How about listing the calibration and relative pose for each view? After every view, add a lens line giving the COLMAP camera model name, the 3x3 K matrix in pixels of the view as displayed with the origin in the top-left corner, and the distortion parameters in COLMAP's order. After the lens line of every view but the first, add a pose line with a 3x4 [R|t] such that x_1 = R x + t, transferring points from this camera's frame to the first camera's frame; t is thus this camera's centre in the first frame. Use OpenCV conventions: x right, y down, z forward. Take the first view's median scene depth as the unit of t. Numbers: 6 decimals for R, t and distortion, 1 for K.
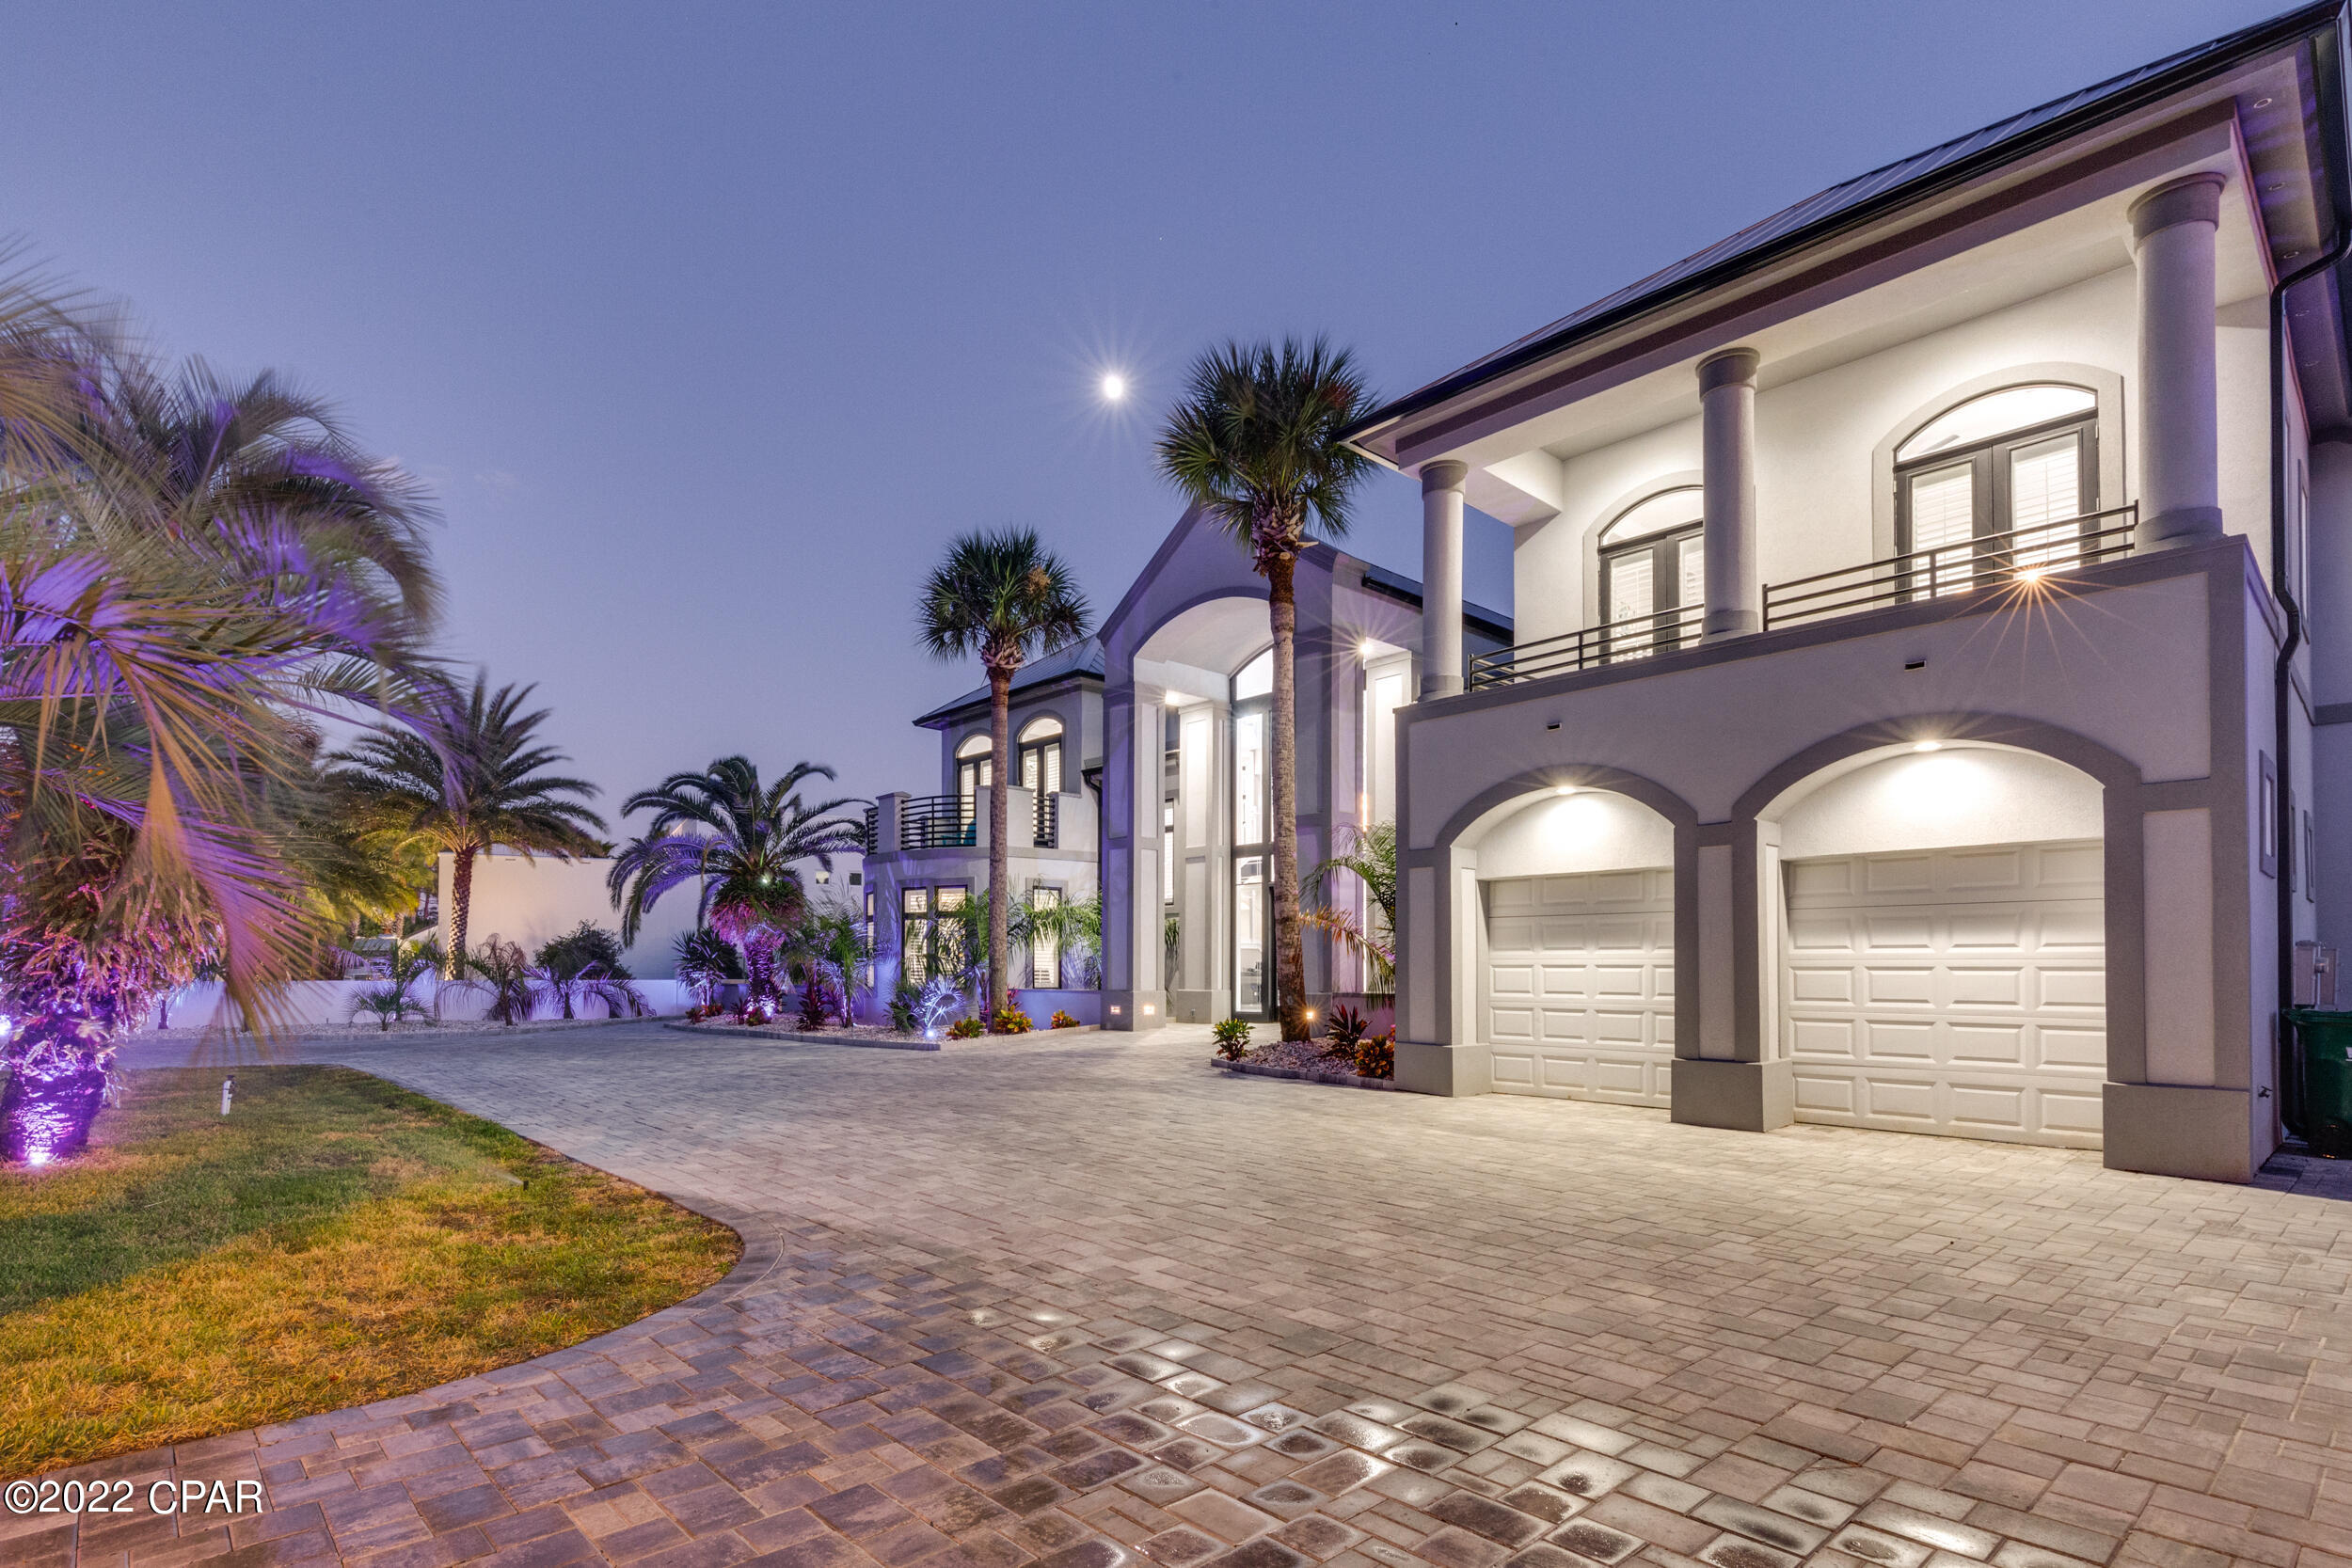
lens RADIAL K [[1151.1, 0, 1175.9], [0, 1151.1, 949.9], [0, 0, 1]] dist [0.017961, -0.000316]
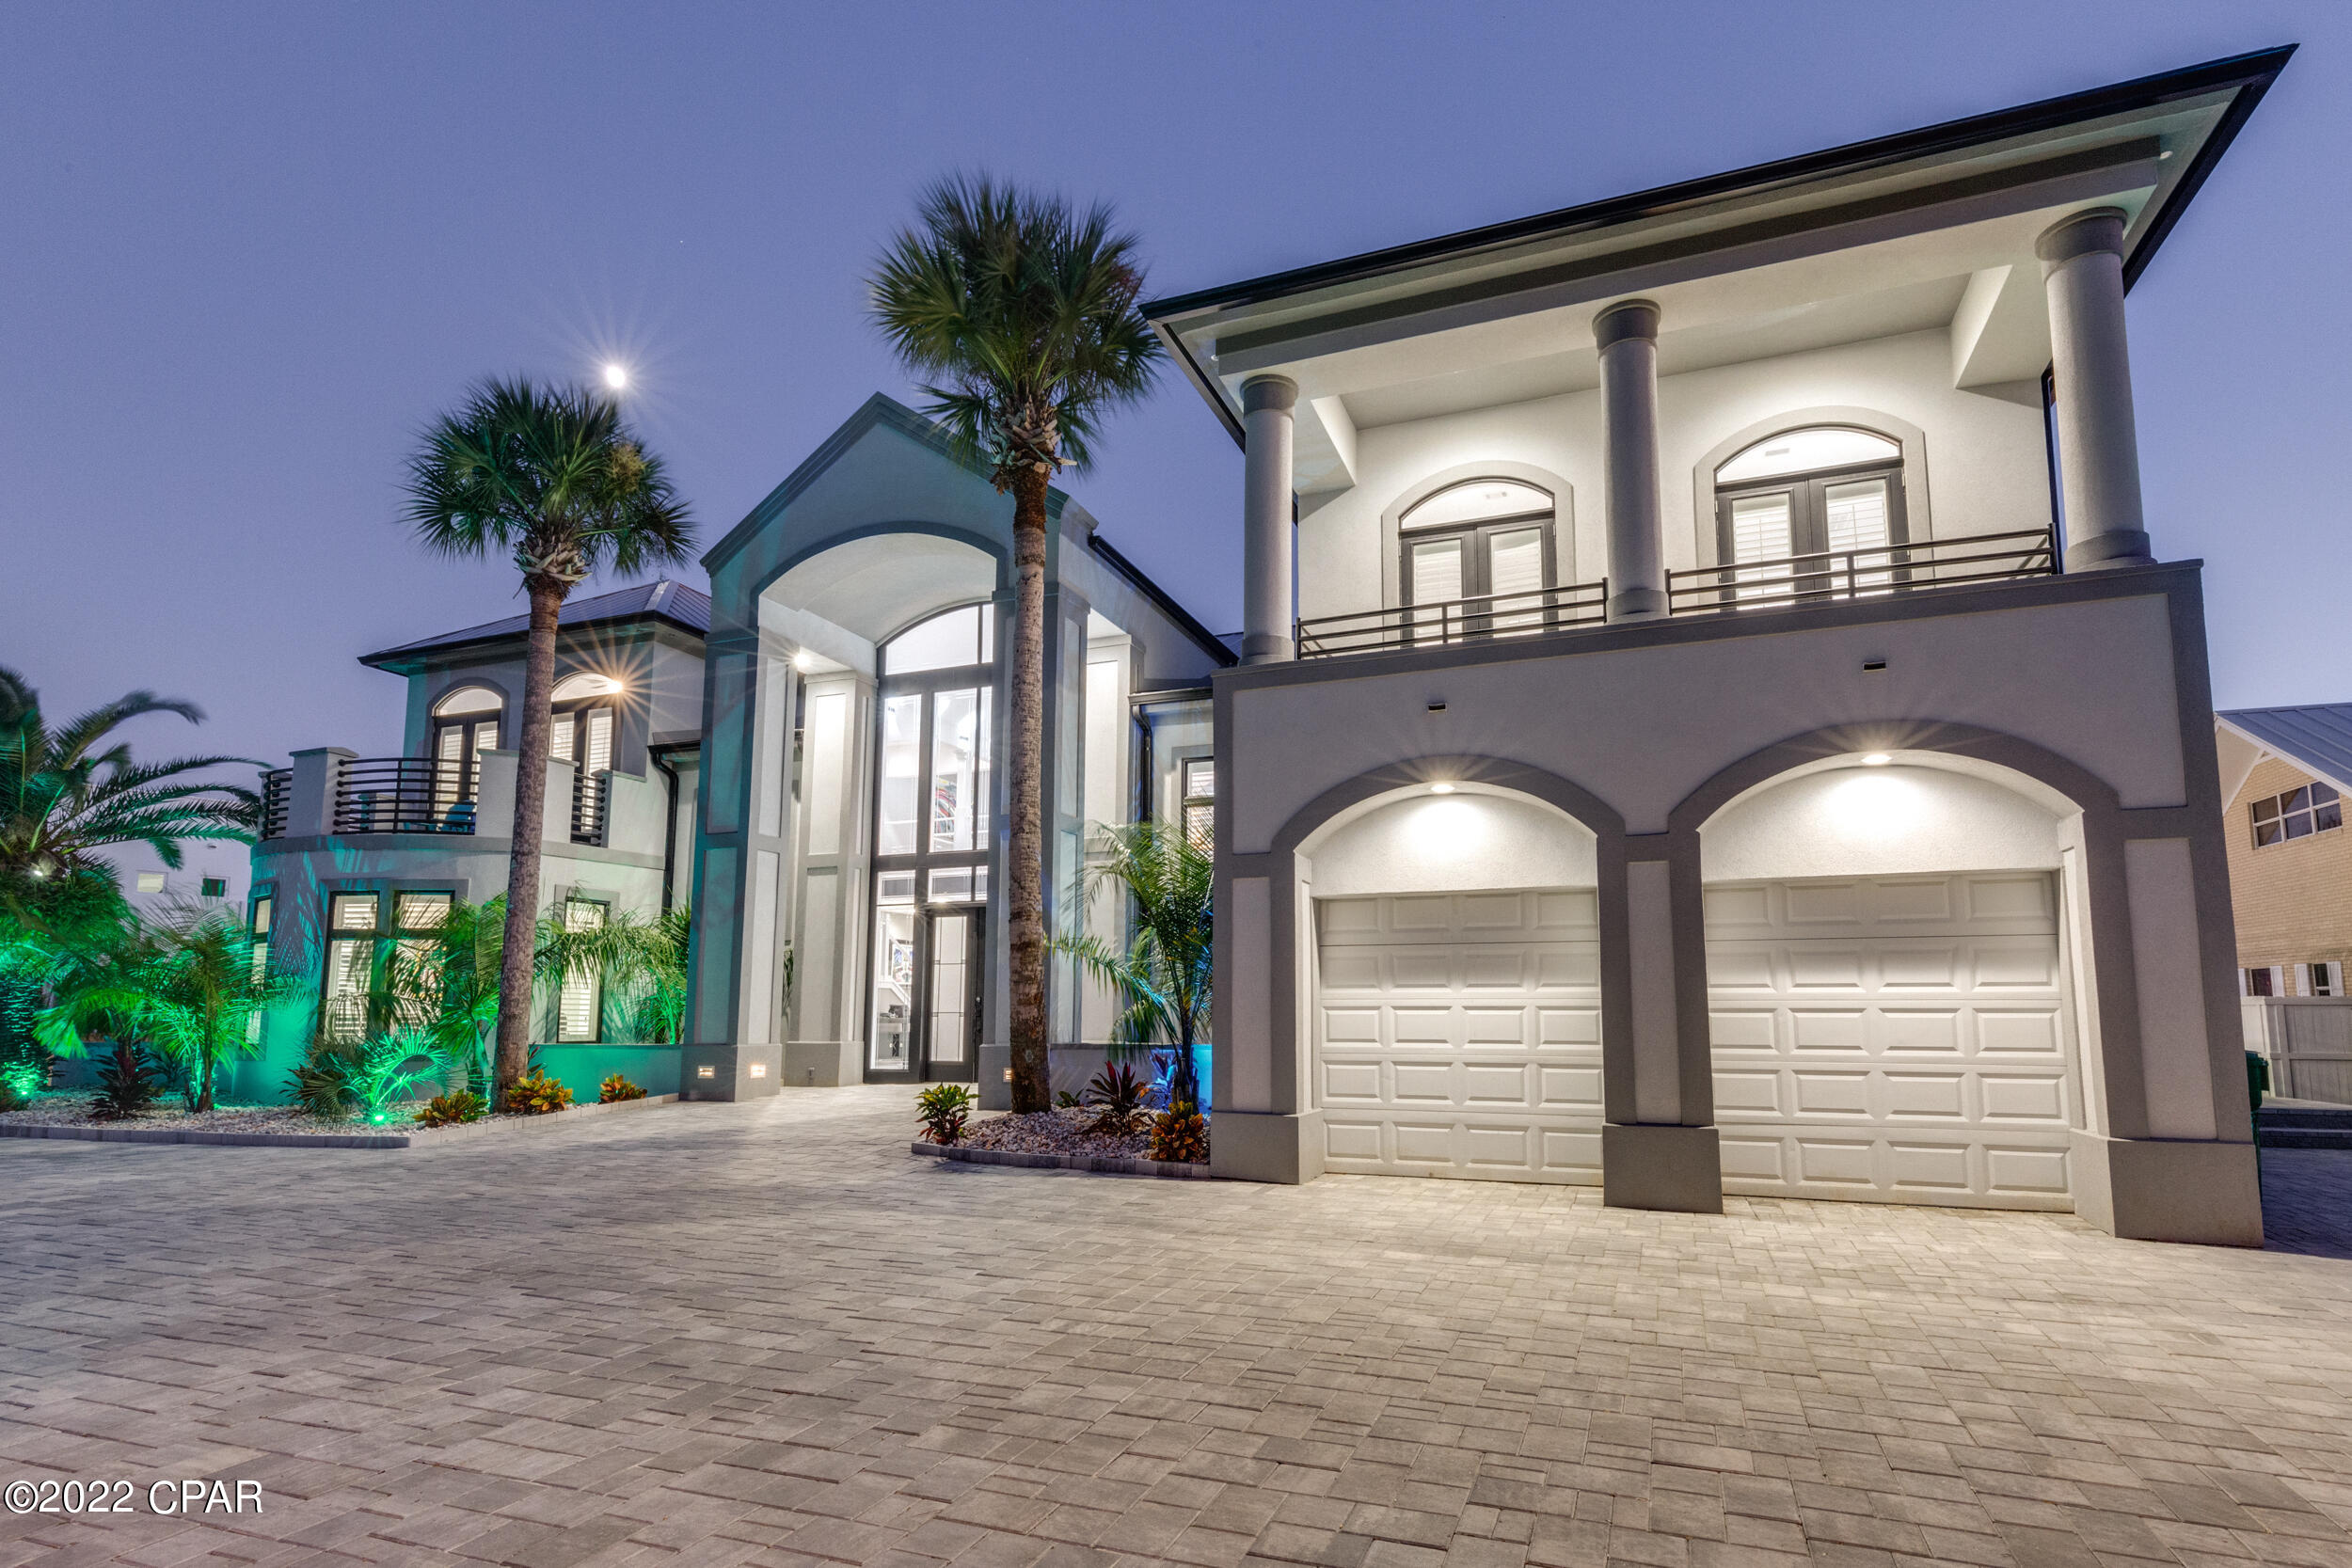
lens RADIAL K [[1136.3, 0, 1248.8], [0, 1136.3, 887.8], [0, 0, 1]] dist [0.013716, -0.001250]
pose [[0.889045, 0.047933, 0.455304, -0.082767], [-0.005044, 0.995469, -0.094952, 0.003956], [-0.457792, 0.082120, 0.885259, 0.216921]]
